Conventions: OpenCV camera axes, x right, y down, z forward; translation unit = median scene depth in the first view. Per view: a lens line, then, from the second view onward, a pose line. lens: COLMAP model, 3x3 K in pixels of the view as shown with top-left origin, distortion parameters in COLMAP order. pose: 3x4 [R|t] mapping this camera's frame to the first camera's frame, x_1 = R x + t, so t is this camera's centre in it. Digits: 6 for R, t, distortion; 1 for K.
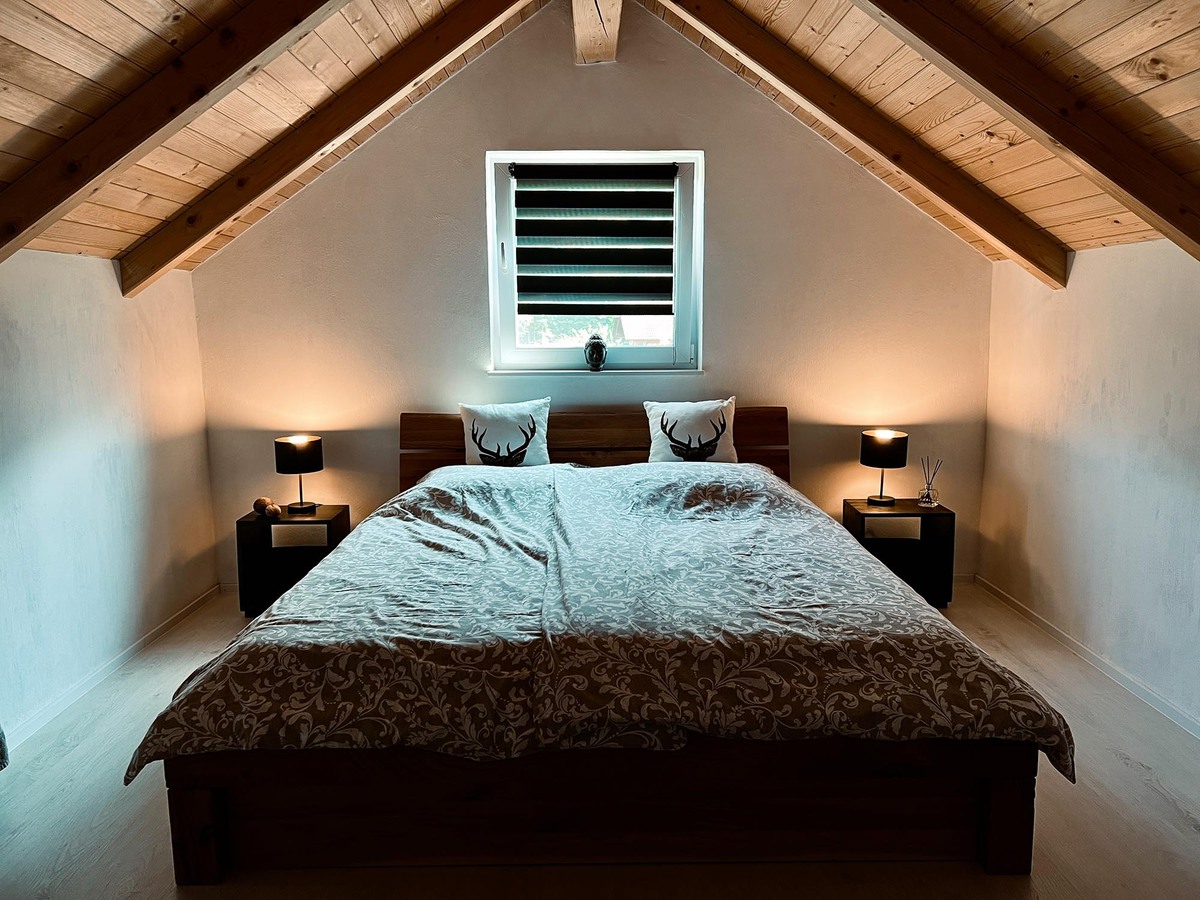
lens RADIAL K [[899.5, 0, 602.5], [0, 899.5, 456.4], [0, 0, 1]] dist [-0.044991, -0.003404]
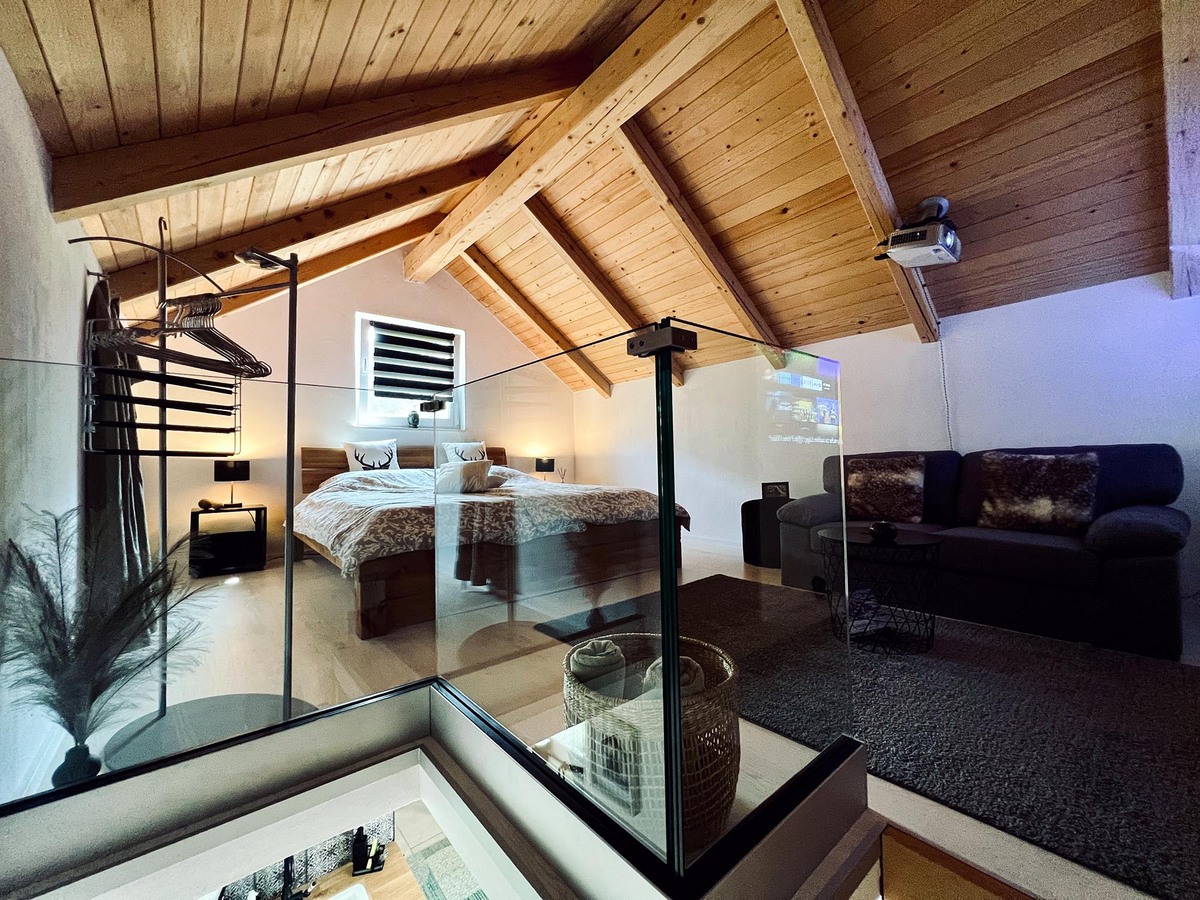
lens RADIAL K [[484.2, 0, 600.2], [0, 484.2, 443.2], [0, 0, 1]] dist [0.001536, 0.000046]
pose [[0.773386, 0.020605, 0.633600, -0.386399], [0.104281, 0.981721, -0.159213, 0.157337], [-0.625299, 0.189206, 0.757101, -0.056356]]
